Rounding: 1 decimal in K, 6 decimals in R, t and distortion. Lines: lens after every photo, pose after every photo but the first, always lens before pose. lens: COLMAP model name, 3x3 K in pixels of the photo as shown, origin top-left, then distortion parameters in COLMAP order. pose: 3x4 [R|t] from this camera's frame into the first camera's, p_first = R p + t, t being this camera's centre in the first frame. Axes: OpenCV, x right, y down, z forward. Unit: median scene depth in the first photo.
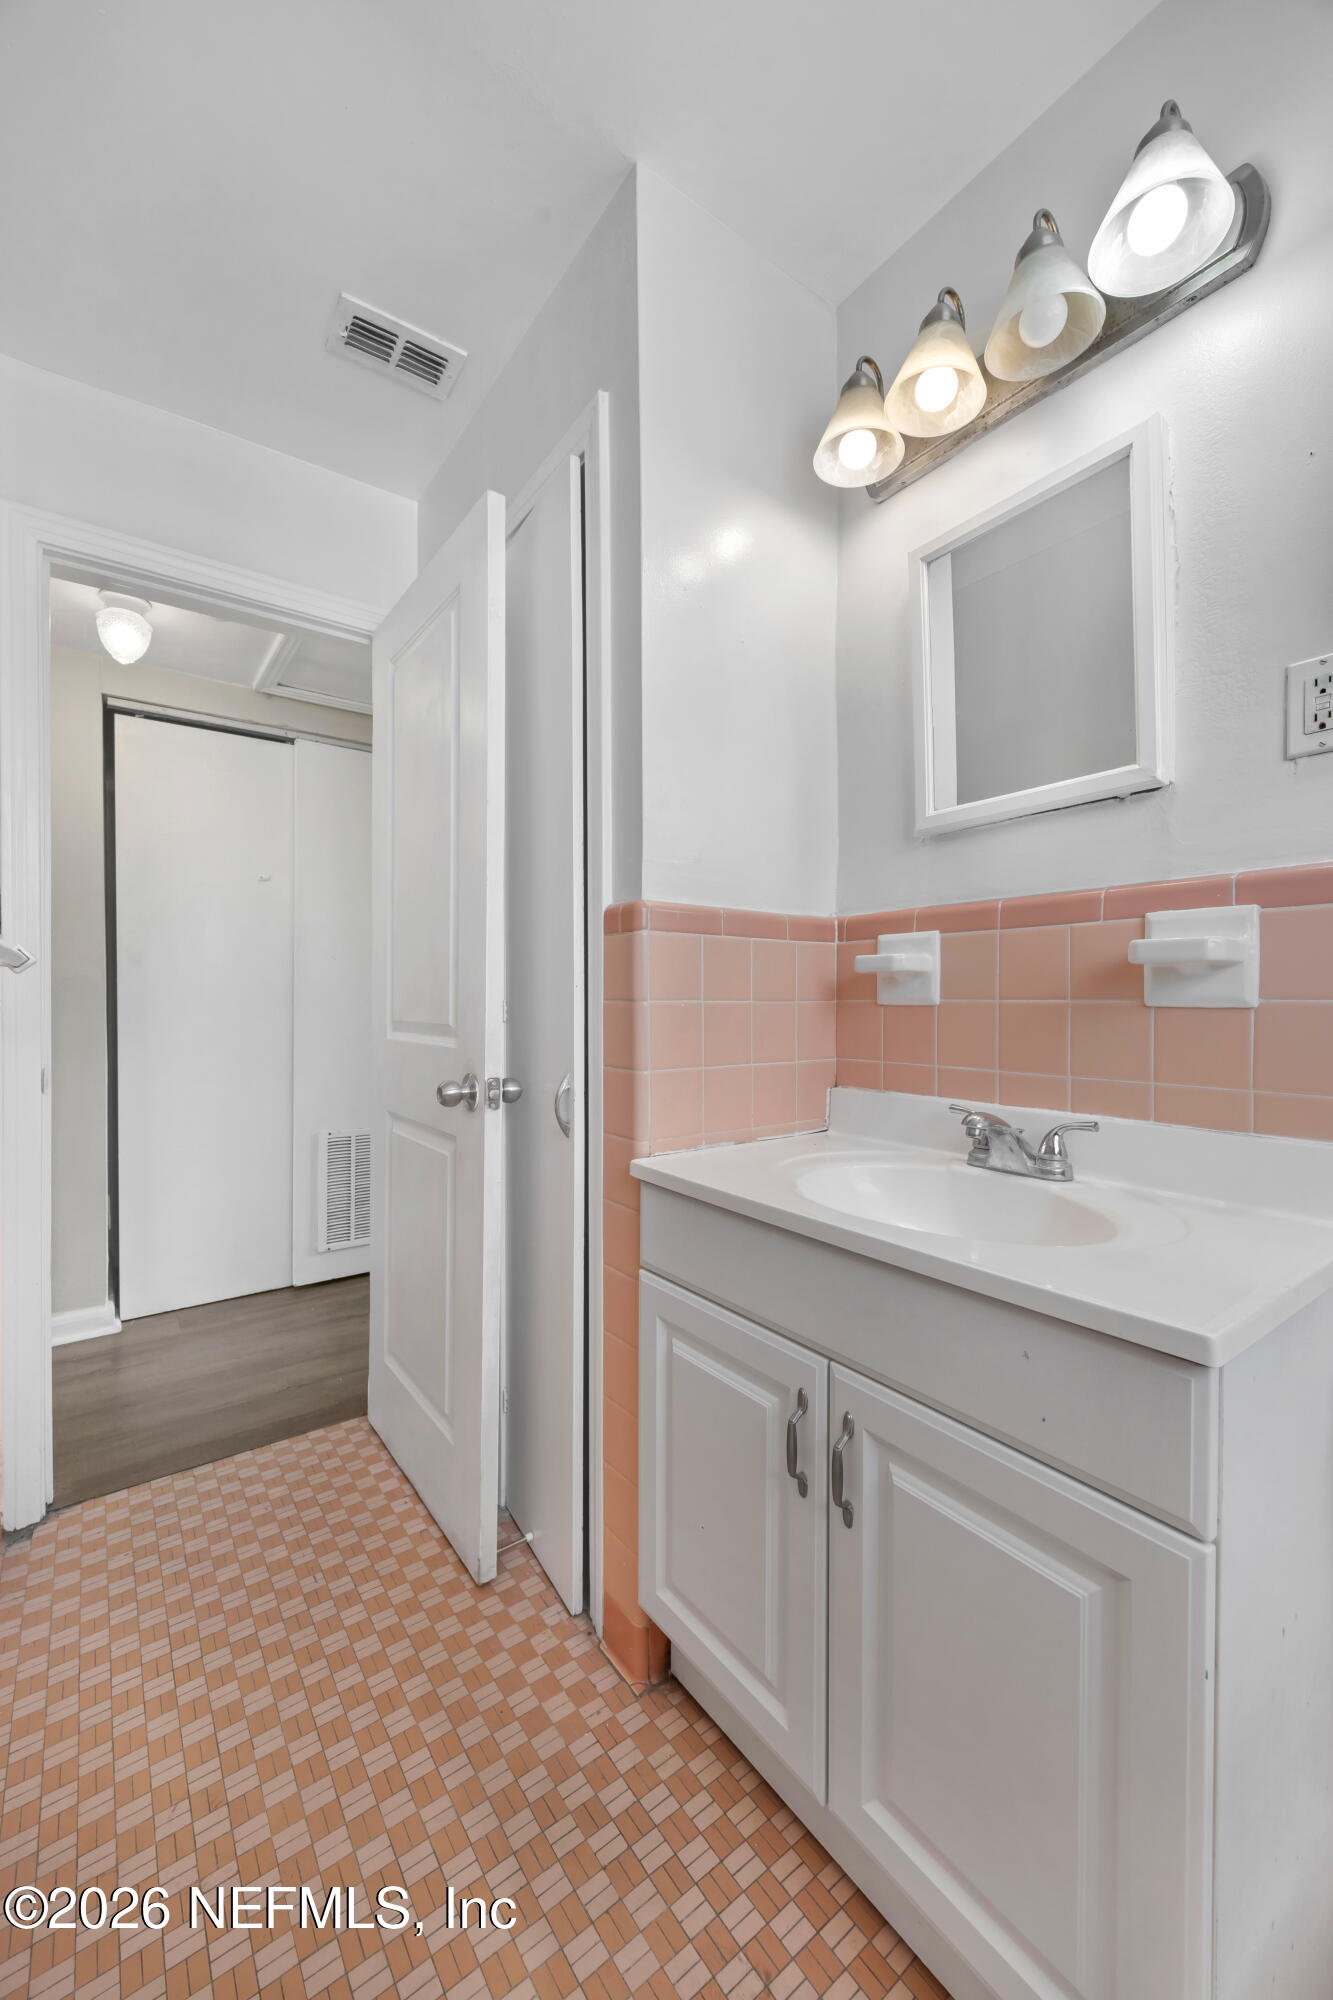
lens RADIAL K [[779.2, 0, 676.1], [0, 779.2, 1005.2], [0, 0, 1]] dist [-0.001277, 0.000386]
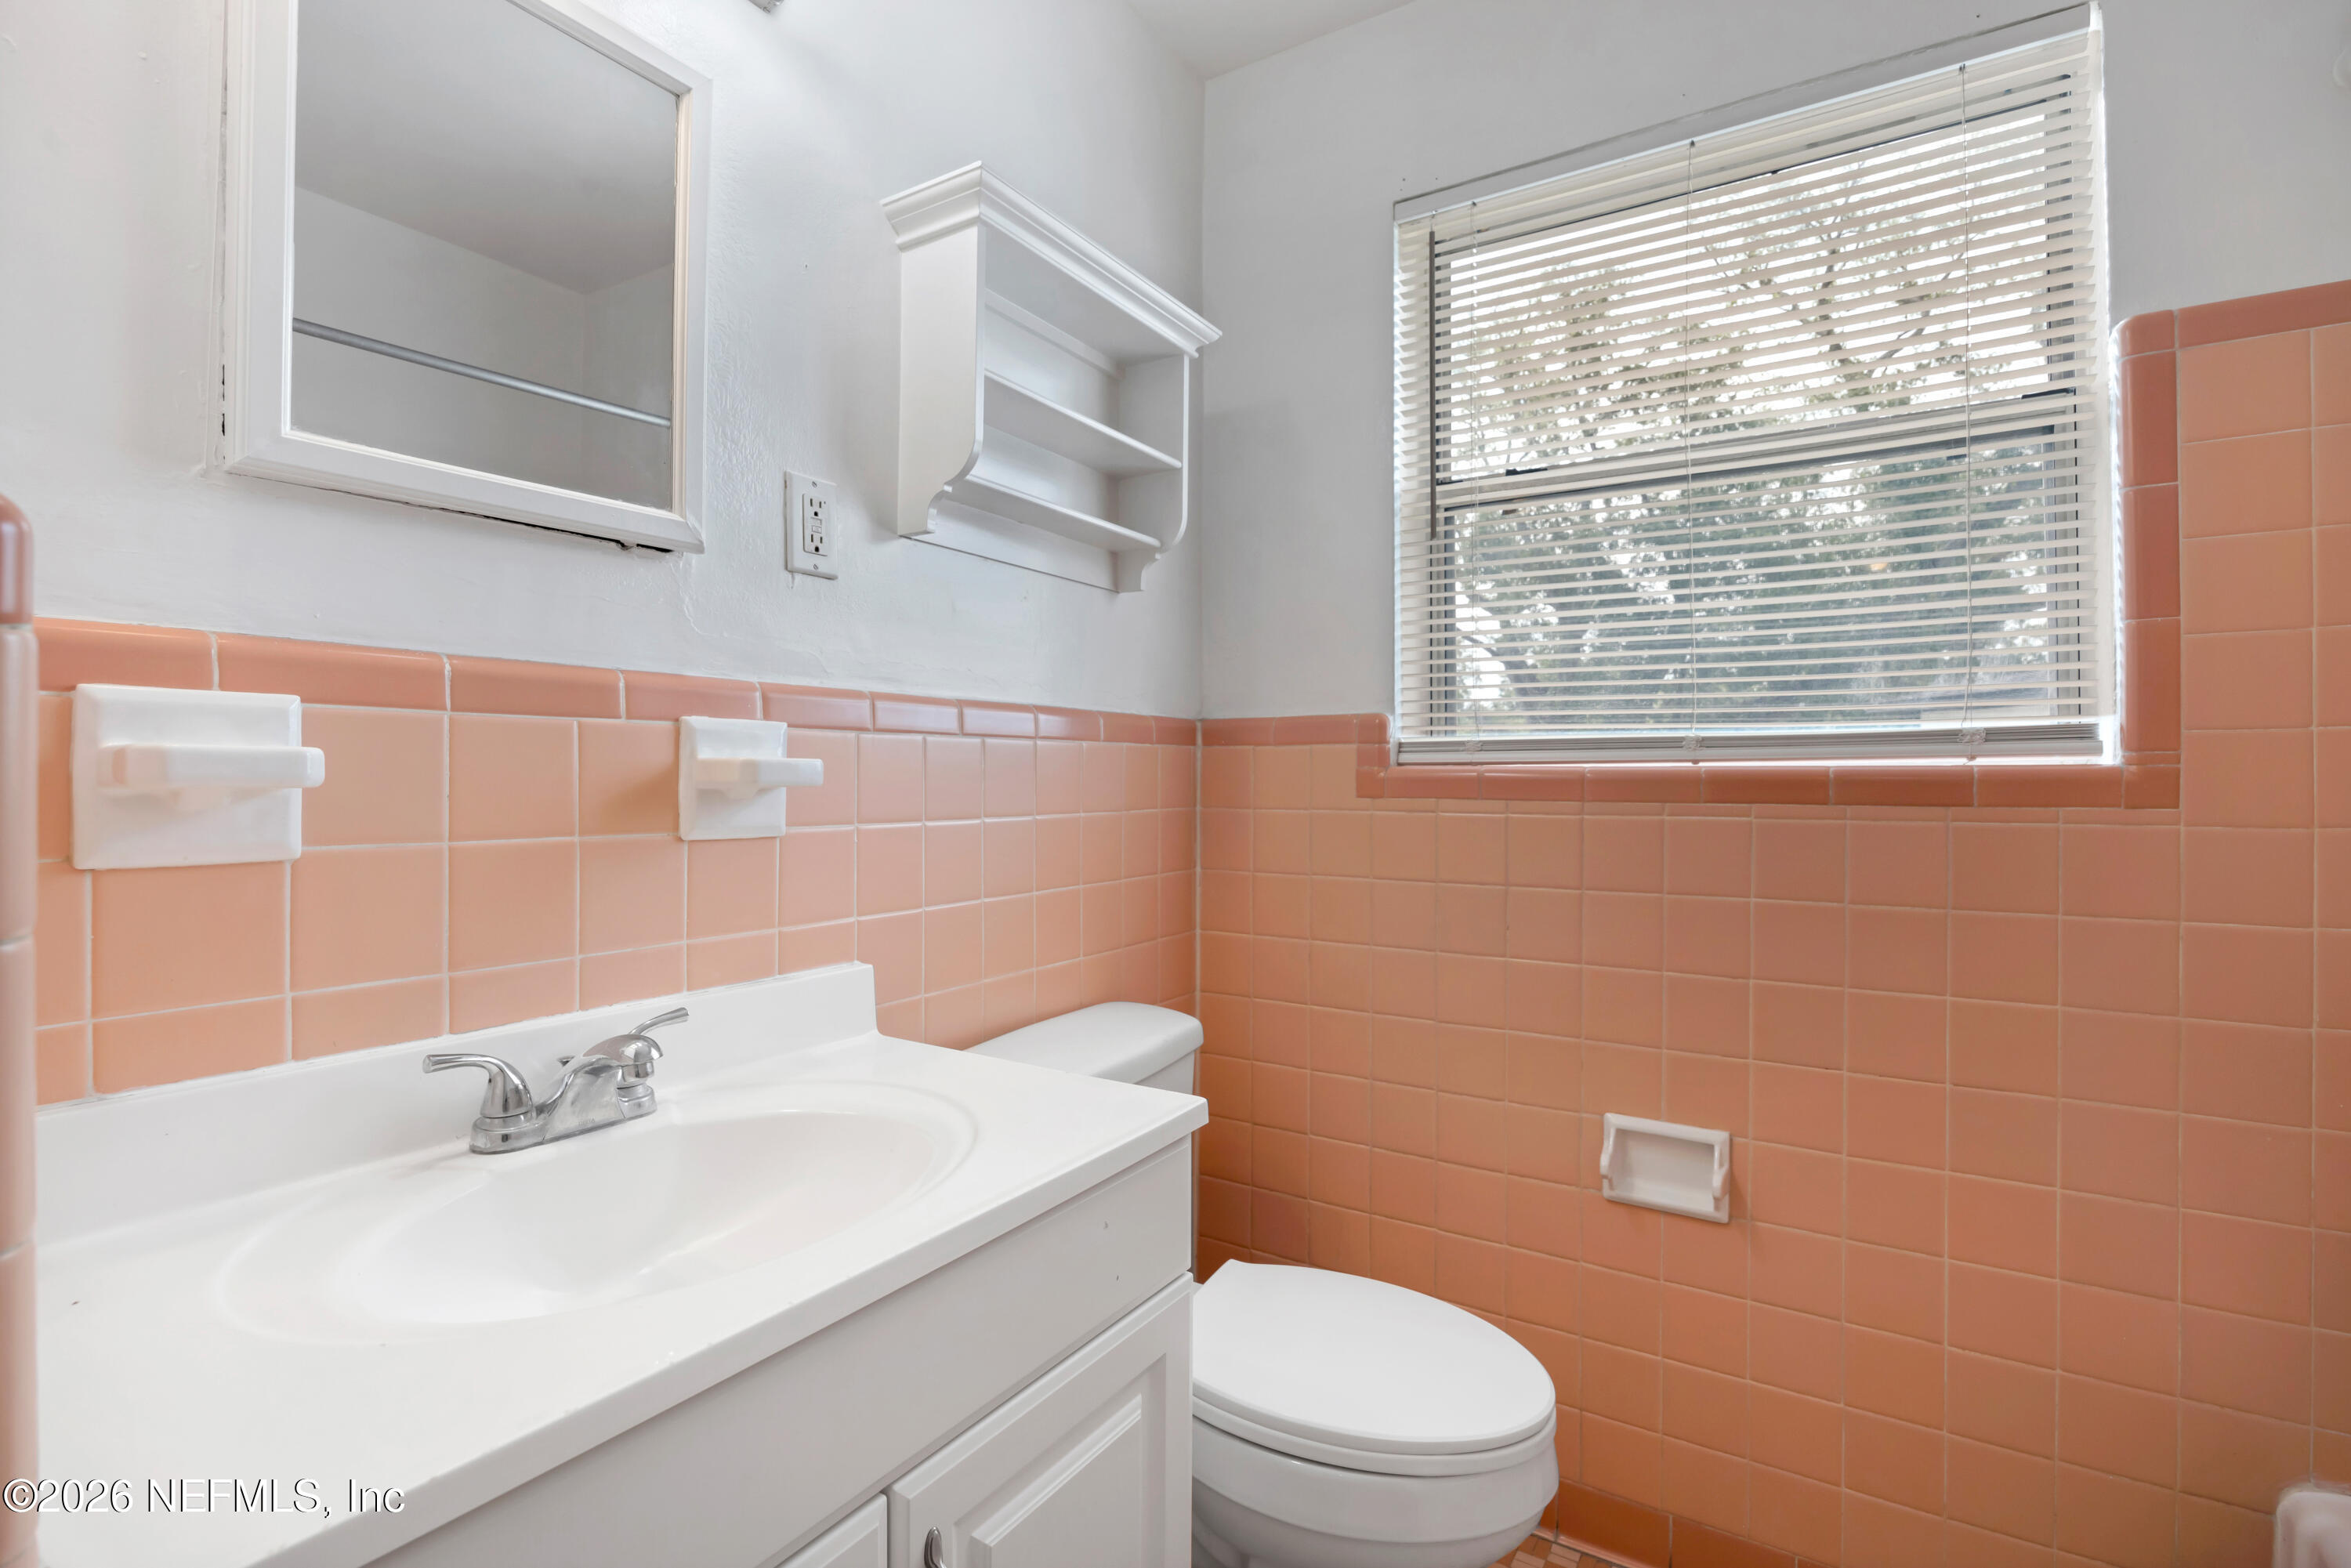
lens RADIAL K [[1096.6, 0, 1165.9], [0, 1096.6, 773.0], [0, 0, 1]] dist [-0.012557, 0.001073]
pose [[-0.367026, 0.000340, 0.930211, -0.547229], [0.001216, 0.999999, 0.000115, -0.062166], [-0.930210, 0.001173, -0.367026, 0.947742]]
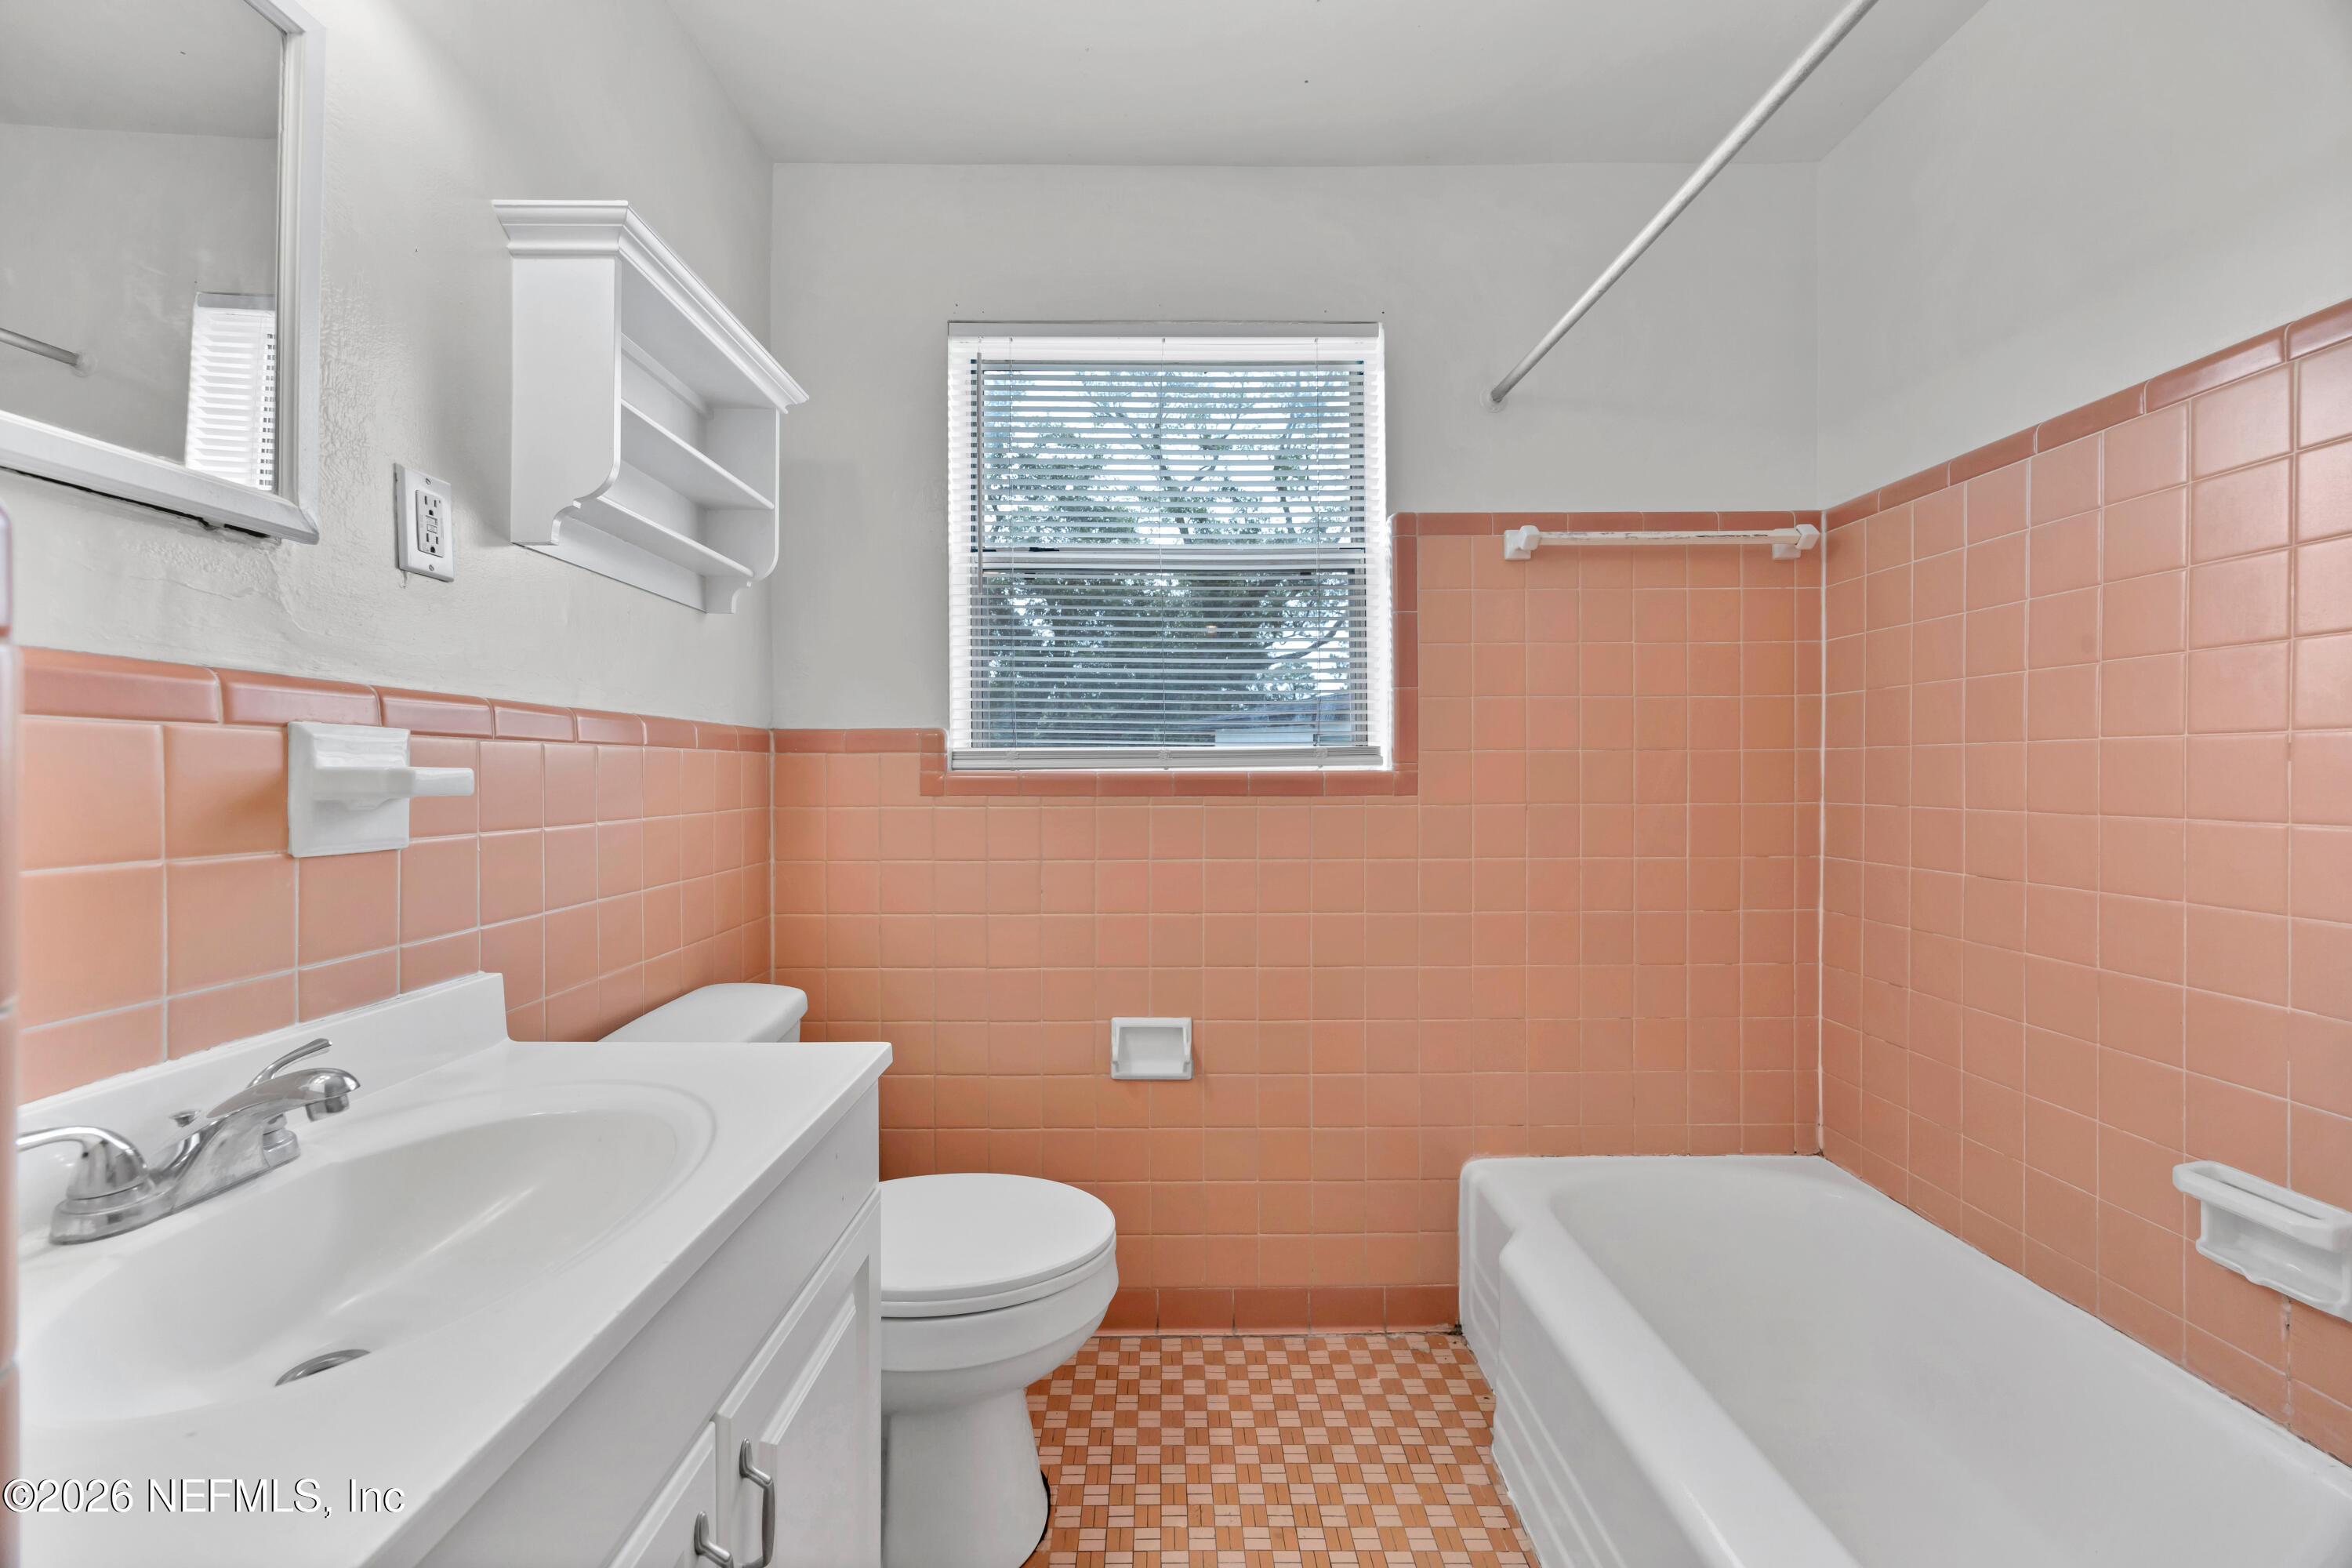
lens RADIAL K [[916.4, 0, 1179.8], [0, 916.4, 773.0], [0, 0, 1]] dist [-0.001277, 0.000386]
pose [[-0.818477, 0.000041, 0.574539, -0.493490], [0.002761, 0.999989, 0.003862, -0.073033], [-0.574533, 0.004747, -0.818468, 1.203999]]
